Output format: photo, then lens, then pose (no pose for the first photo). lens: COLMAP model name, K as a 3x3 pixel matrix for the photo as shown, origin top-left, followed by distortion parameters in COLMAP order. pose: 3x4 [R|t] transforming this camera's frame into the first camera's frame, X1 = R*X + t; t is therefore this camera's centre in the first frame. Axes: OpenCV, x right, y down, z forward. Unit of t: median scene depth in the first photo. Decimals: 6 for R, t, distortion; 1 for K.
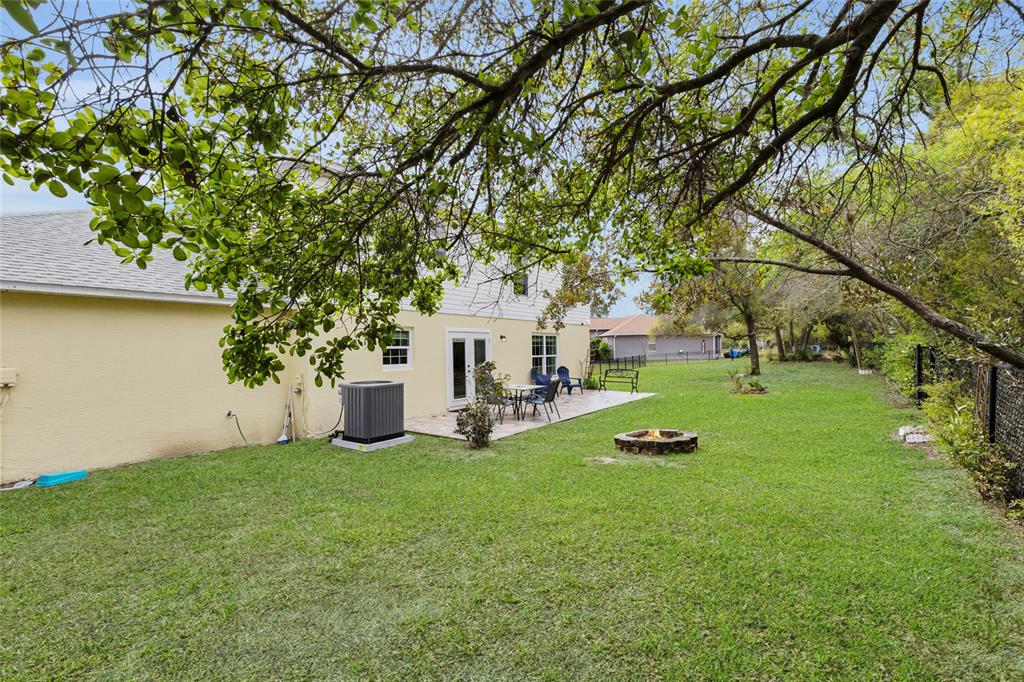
lens RADIAL K [[463.7, 0, 512.0], [0, 463.7, 341.0], [0, 0, 1]] dist [0.001491, 0.000110]
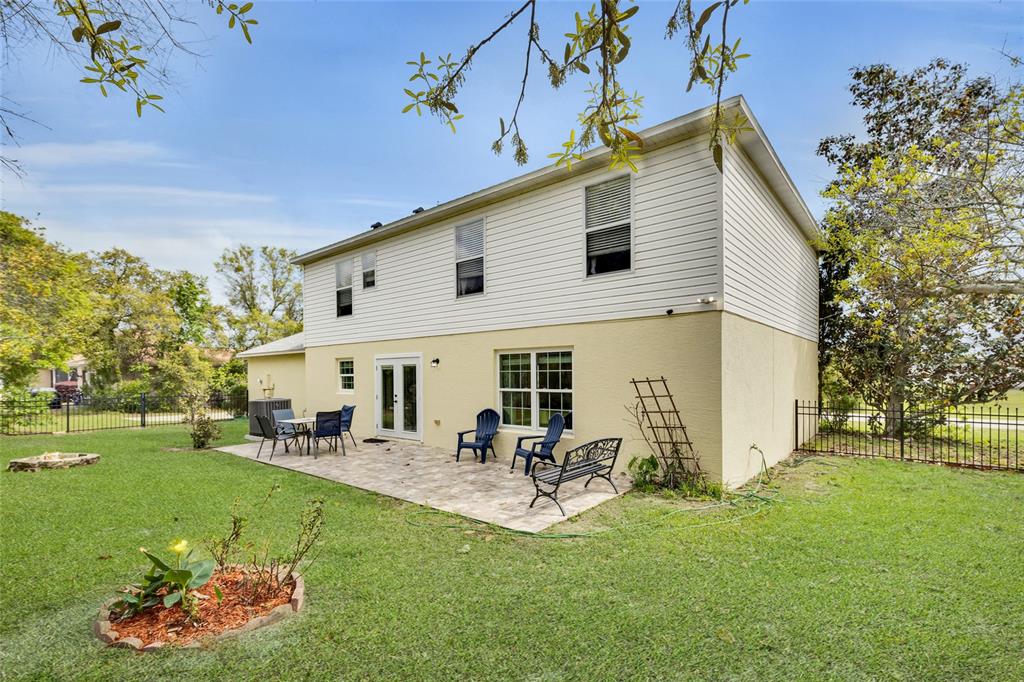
lens RADIAL K [[463.6, 0, 512.0], [0, 463.6, 397.3], [0, 0, 1]] dist [-0.000004, -0.000045]
pose [[-0.097473, 0.031367, -0.994744, 0.554583], [0.003948, 0.999508, 0.031131, 0.021265], [0.995230, -0.000893, -0.097549, 0.925110]]
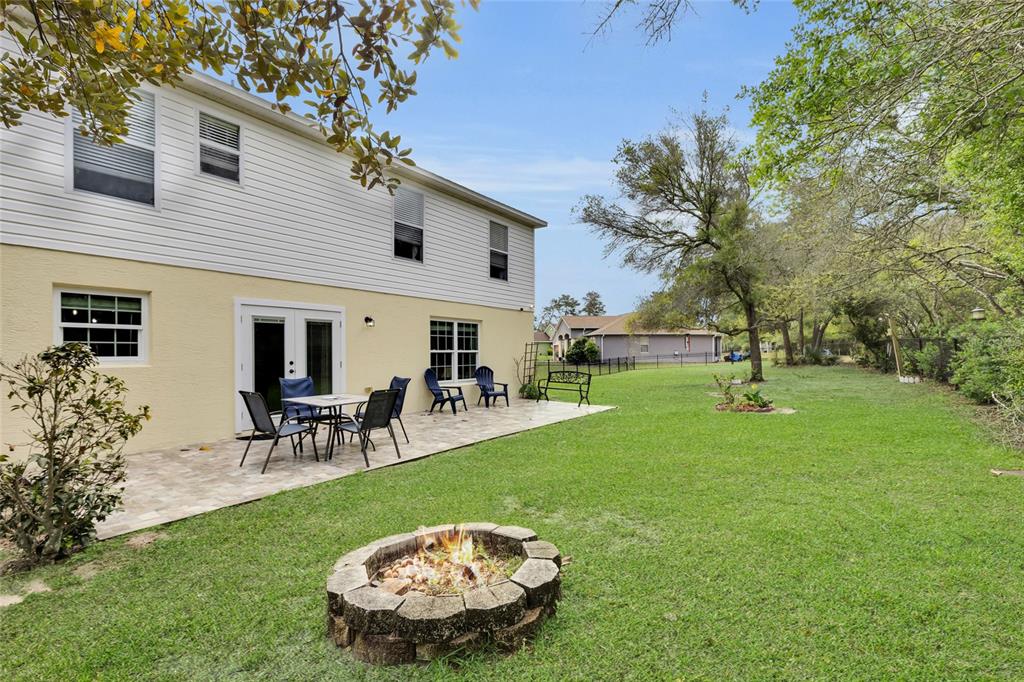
lens RADIAL K [[463.8, 0, 510.8], [0, 463.8, 349.5], [0, 0, 1]] dist [-0.002165, -0.000255]
pose [[0.999871, 0.012993, -0.009456, 0.145035], [-0.012855, 0.999812, 0.014528, 0.016588], [0.009643, -0.014405, 0.999850, 0.267422]]
